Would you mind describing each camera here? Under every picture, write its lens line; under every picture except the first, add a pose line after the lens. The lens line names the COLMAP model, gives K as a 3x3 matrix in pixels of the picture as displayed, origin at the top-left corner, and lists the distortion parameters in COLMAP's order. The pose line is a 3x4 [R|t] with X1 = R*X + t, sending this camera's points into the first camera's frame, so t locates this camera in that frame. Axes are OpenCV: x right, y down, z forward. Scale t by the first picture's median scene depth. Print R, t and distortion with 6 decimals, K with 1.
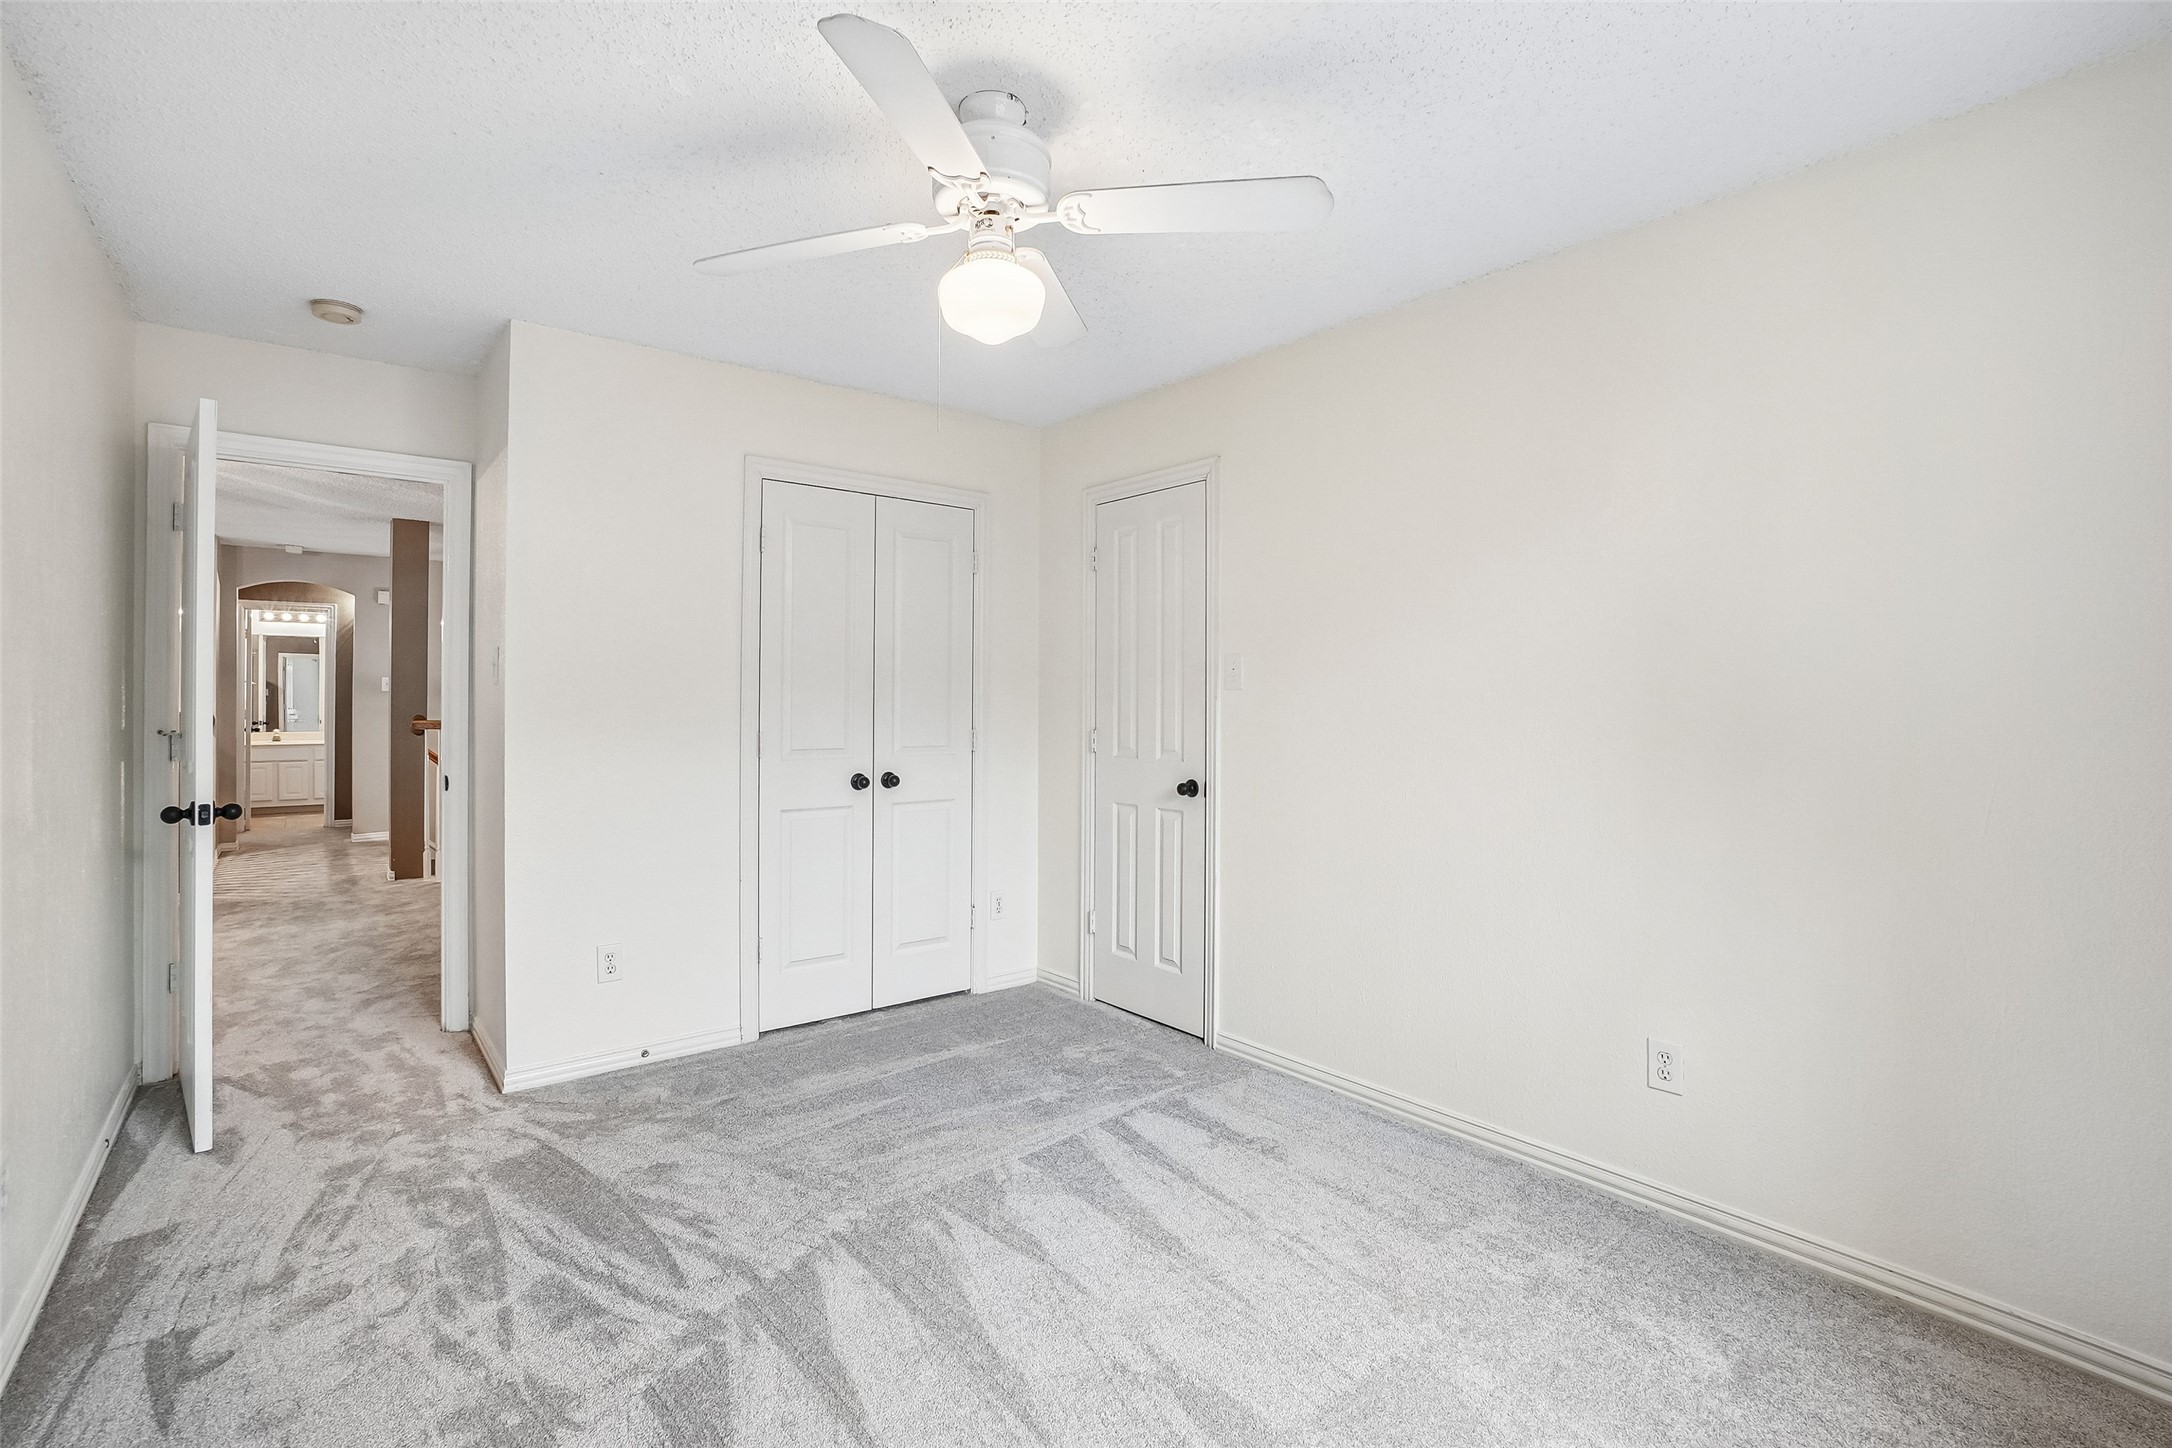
lens RADIAL K [[956.9, 0, 1079.4], [0, 956.9, 715.7], [0, 0, 1]] dist [-0.030855, -0.000461]
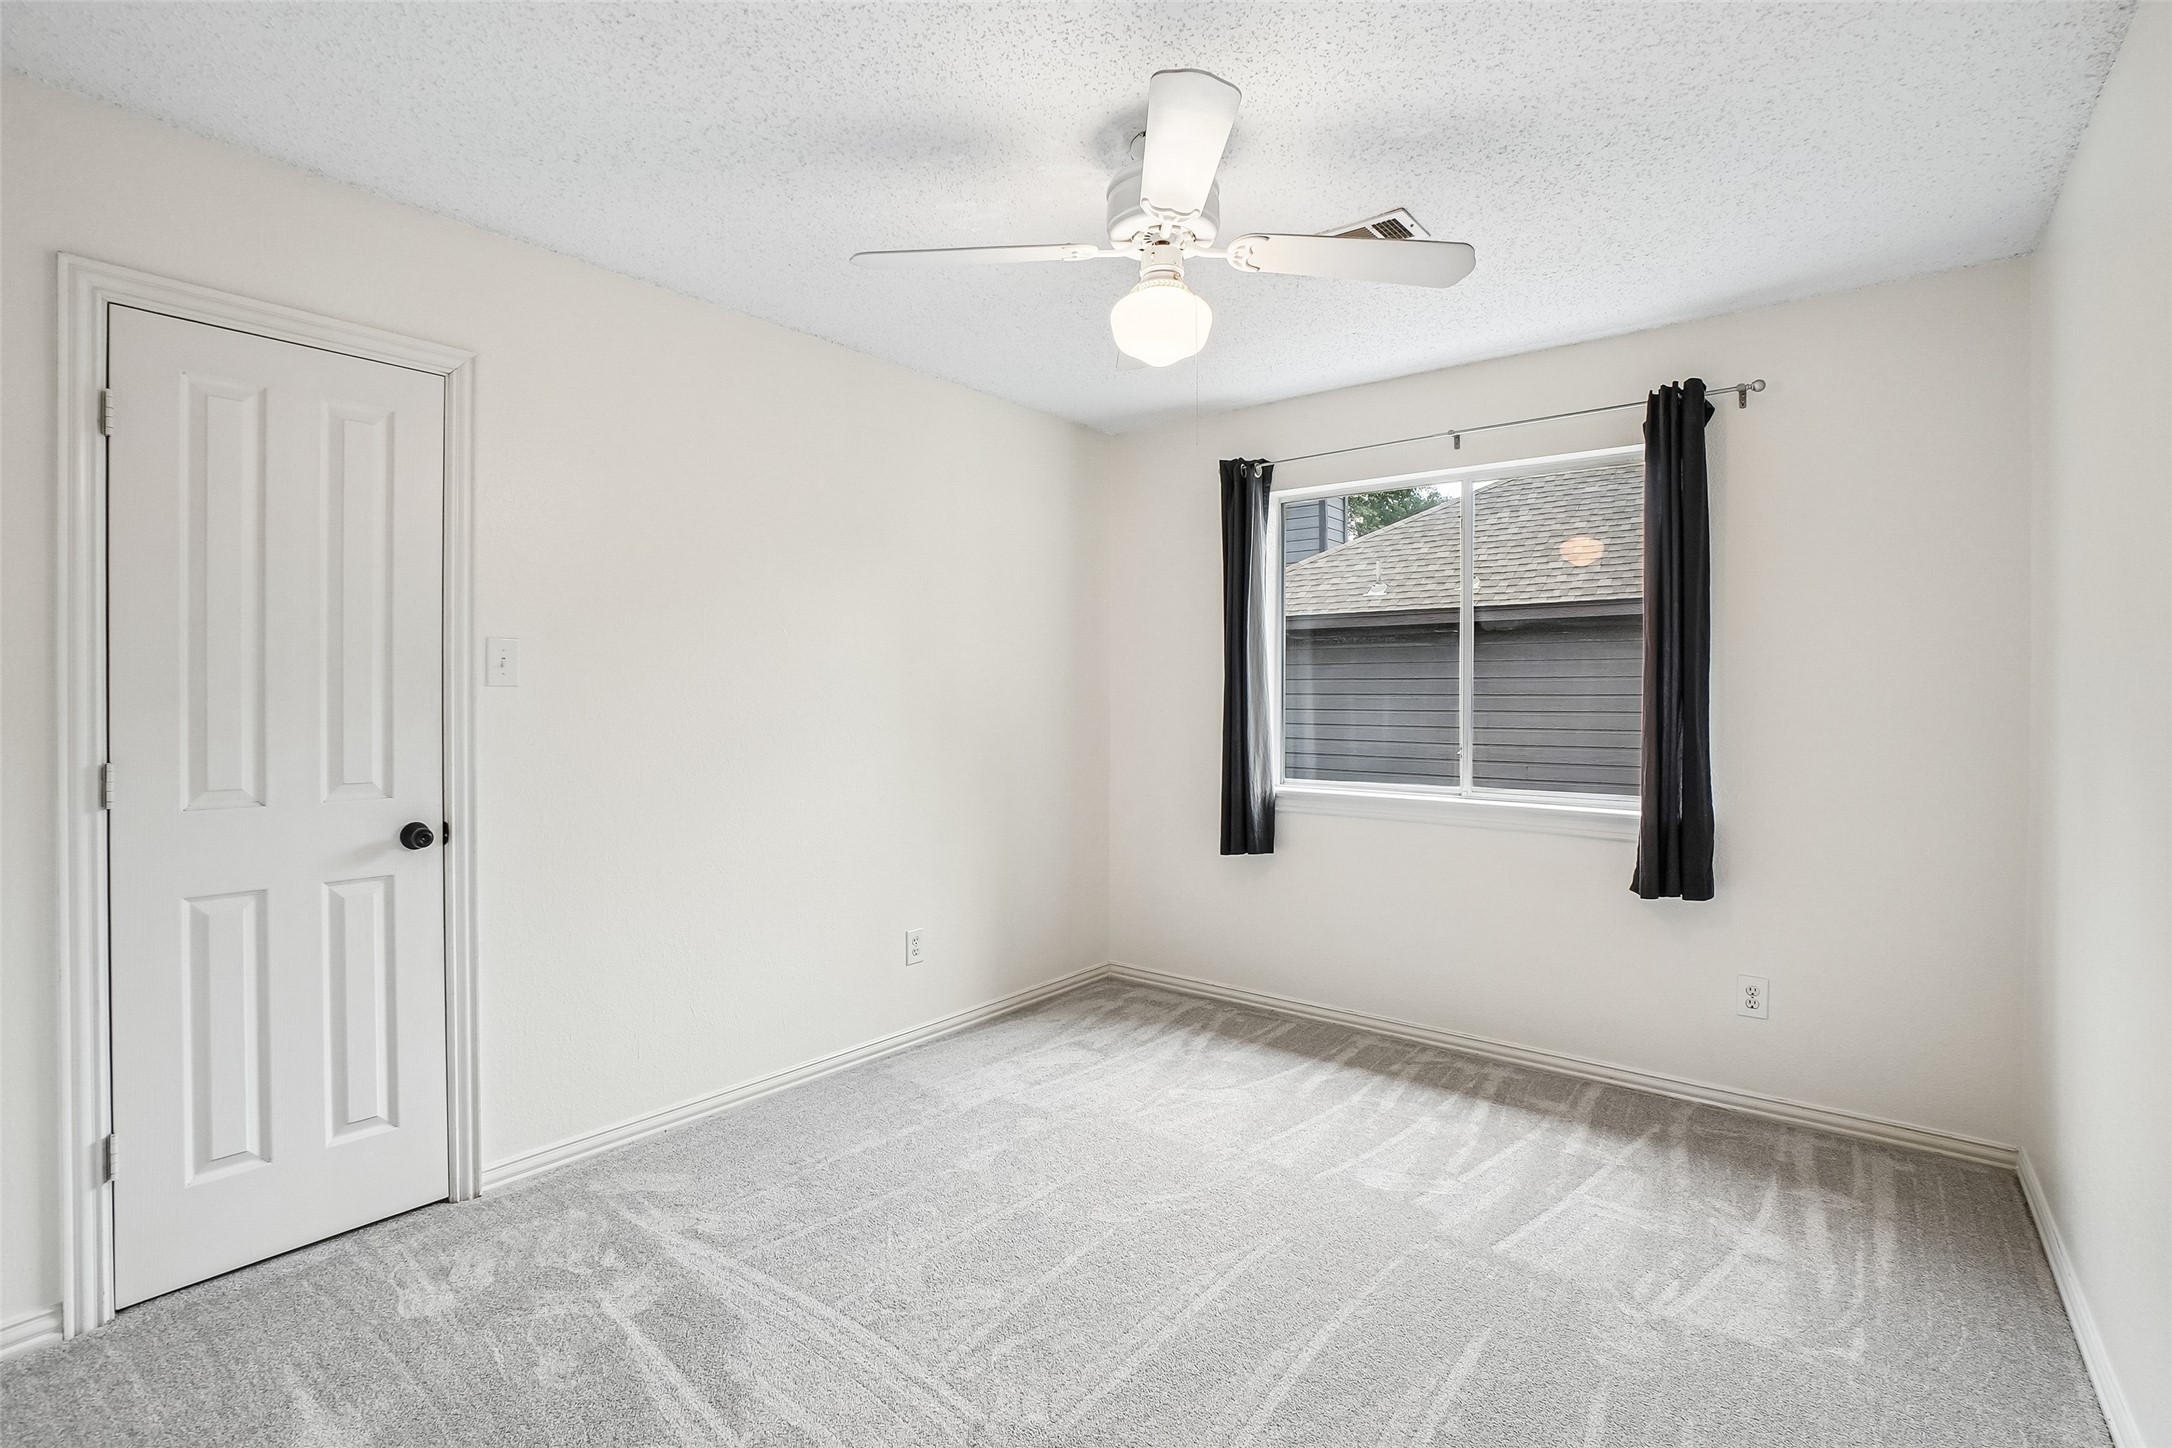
lens RADIAL K [[956.9, 0, 1080.3], [0, 956.9, 709.4], [0, 0, 1]] dist [-0.030855, -0.000461]
pose [[-0.187426, -0.017465, 0.982123, -0.605463], [0.005264, 0.999810, 0.018784, -0.020894], [-0.982265, 0.008691, -0.187298, 0.678254]]
